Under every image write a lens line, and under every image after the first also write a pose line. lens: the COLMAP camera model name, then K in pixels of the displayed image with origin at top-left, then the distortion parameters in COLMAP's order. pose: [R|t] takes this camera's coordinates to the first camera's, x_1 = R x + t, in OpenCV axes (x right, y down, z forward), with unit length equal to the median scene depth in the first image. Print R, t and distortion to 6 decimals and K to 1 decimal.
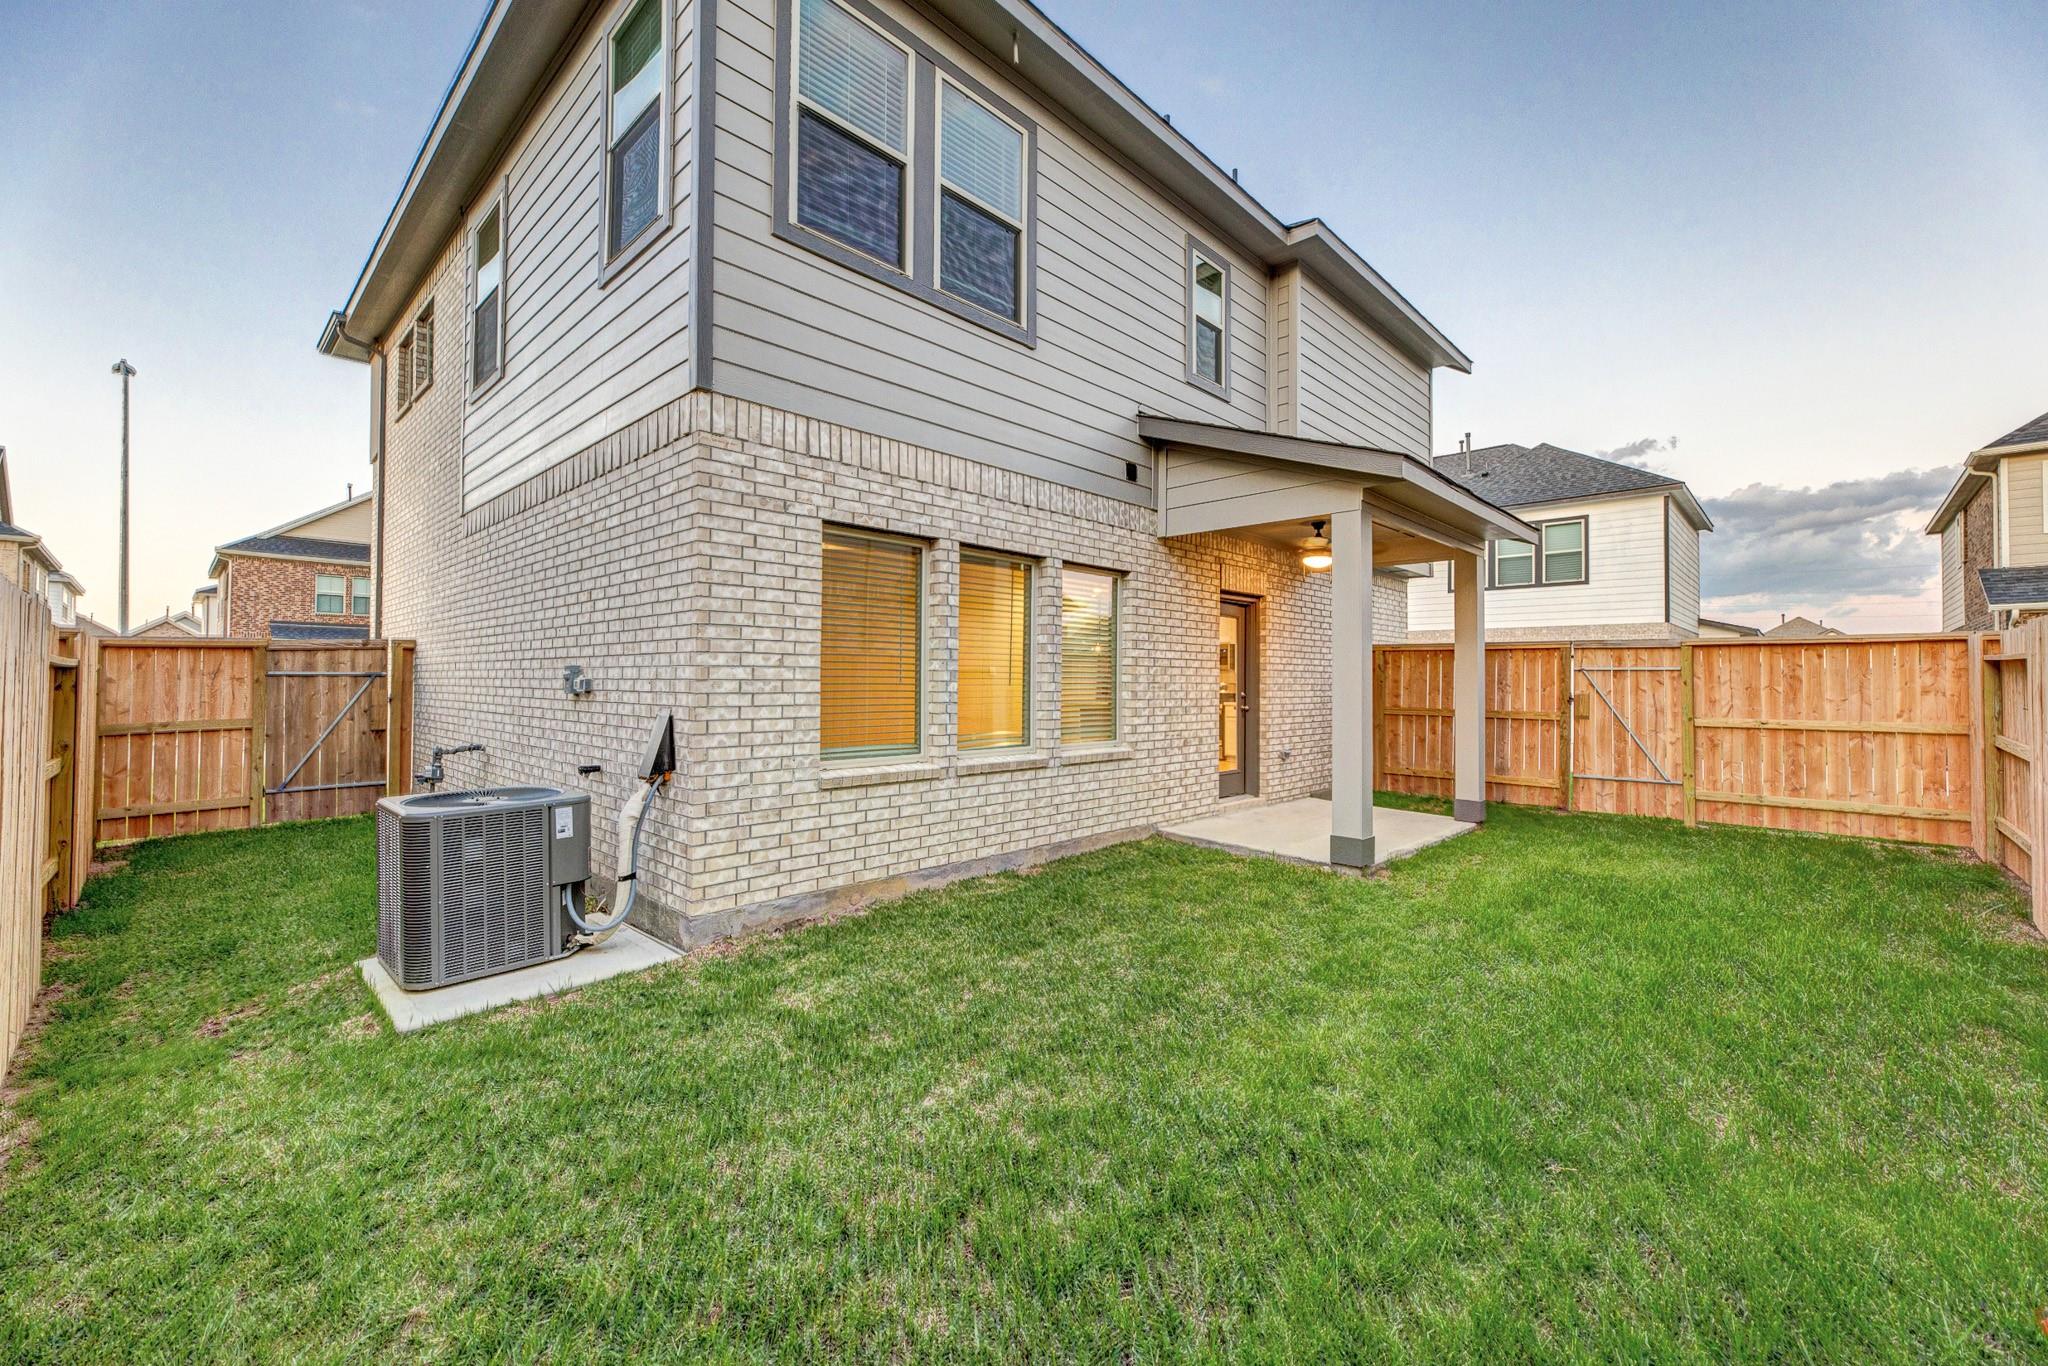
lens RADIAL K [[820.8, 0, 1009.5], [0, 820.8, 673.9], [0, 0, 1]] dist [0.000487, -0.000798]
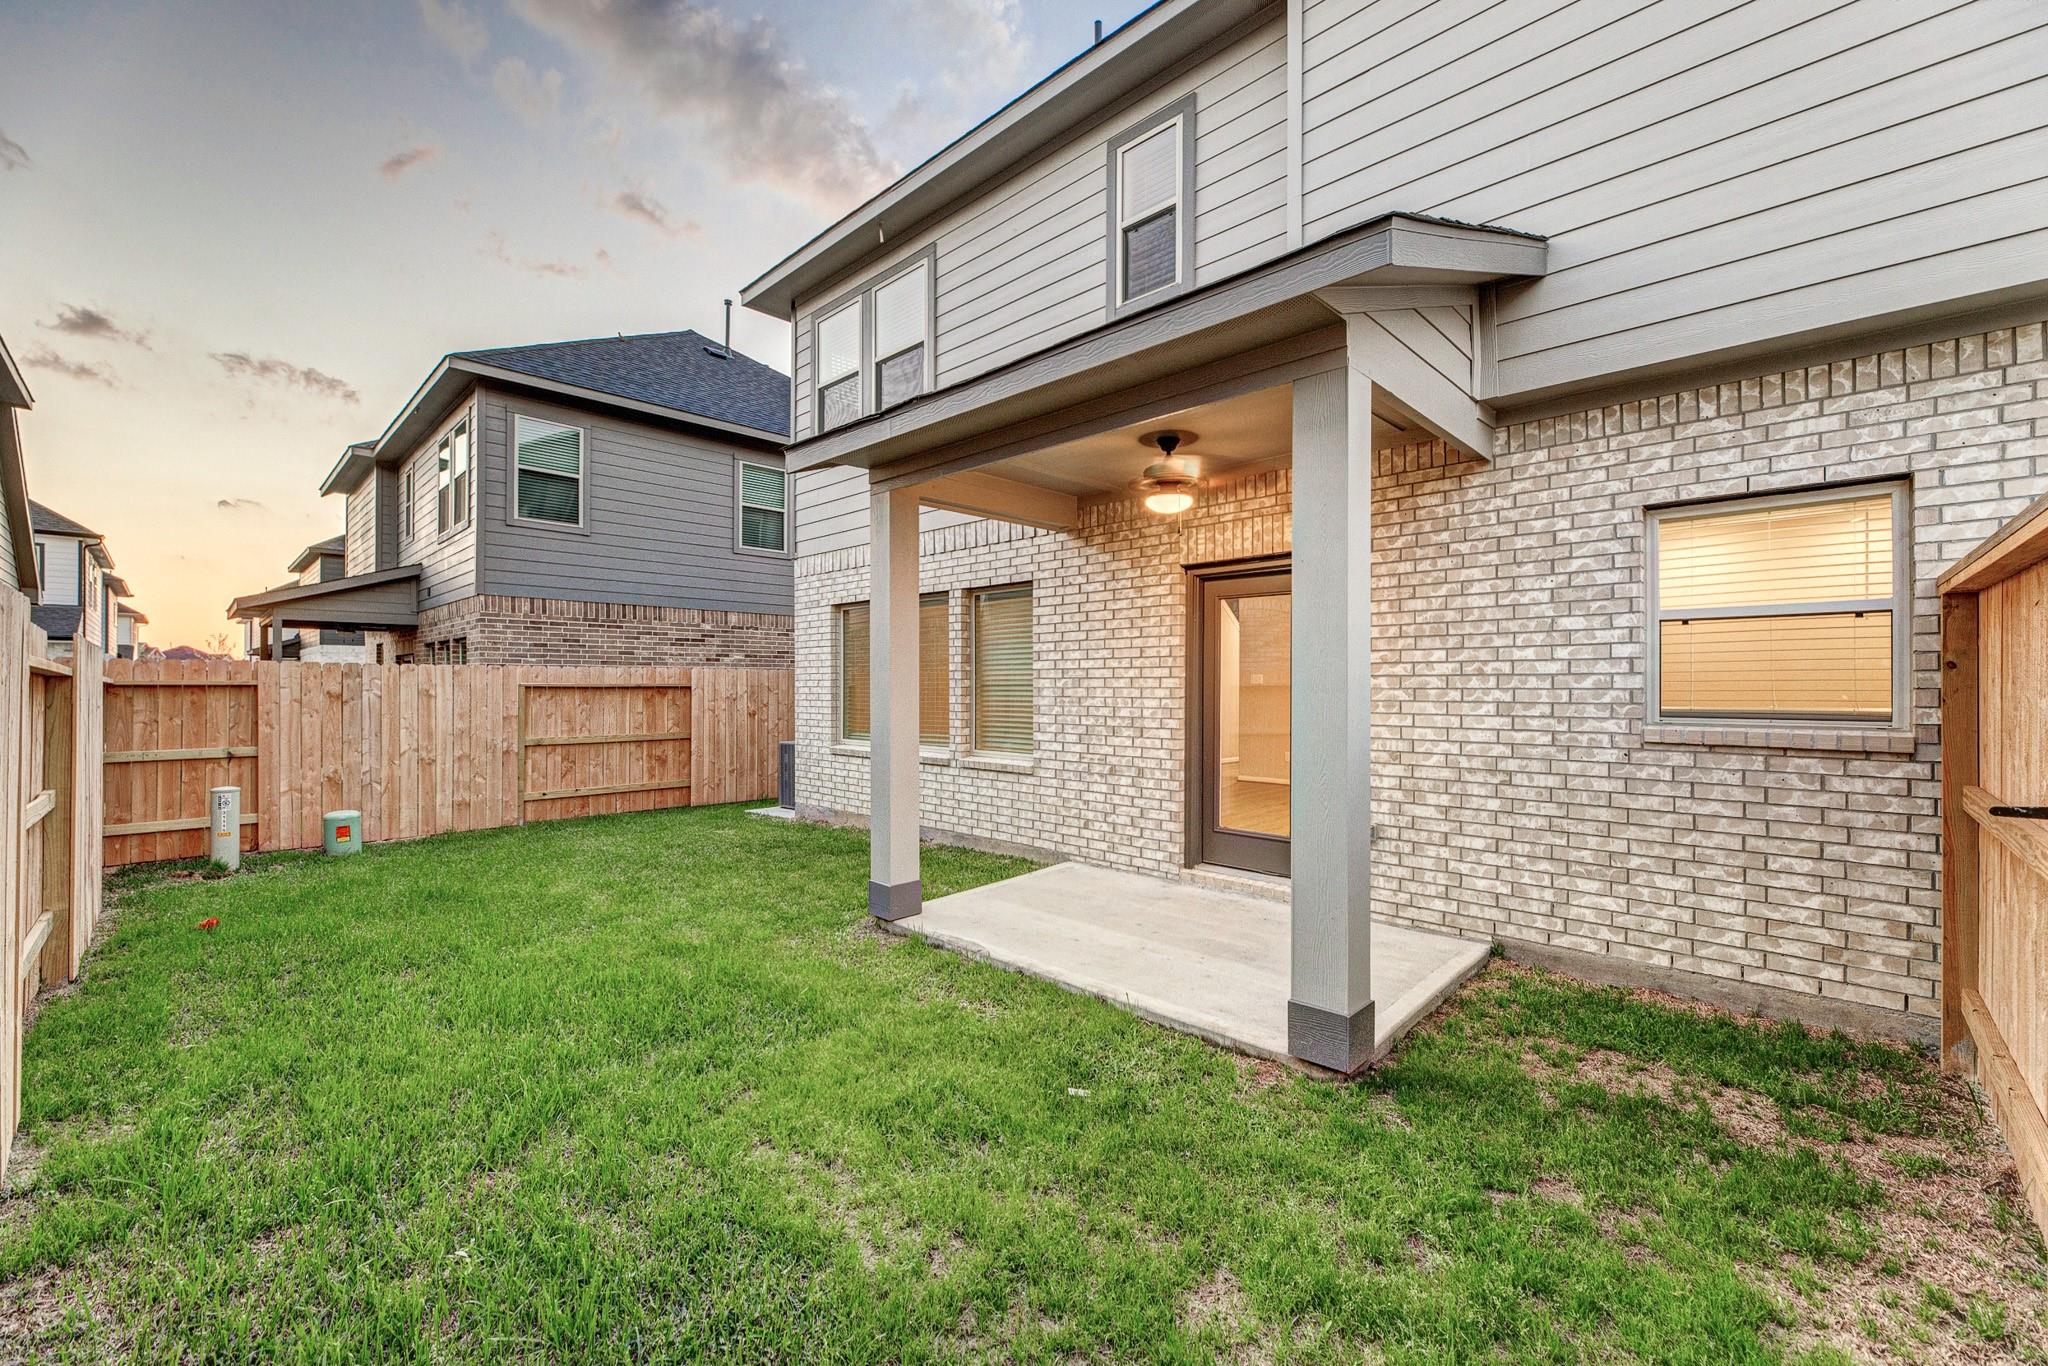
lens RADIAL K [[820.8, 0, 1024.0], [0, 820.8, 684.7], [0, 0, 1]] dist [0.000487, -0.000798]
pose [[0.004340, -0.004447, -0.999981, 1.246809], [0.014158, 0.999890, -0.004385, 0.001299], [0.999890, -0.014139, 0.004402, 1.106791]]
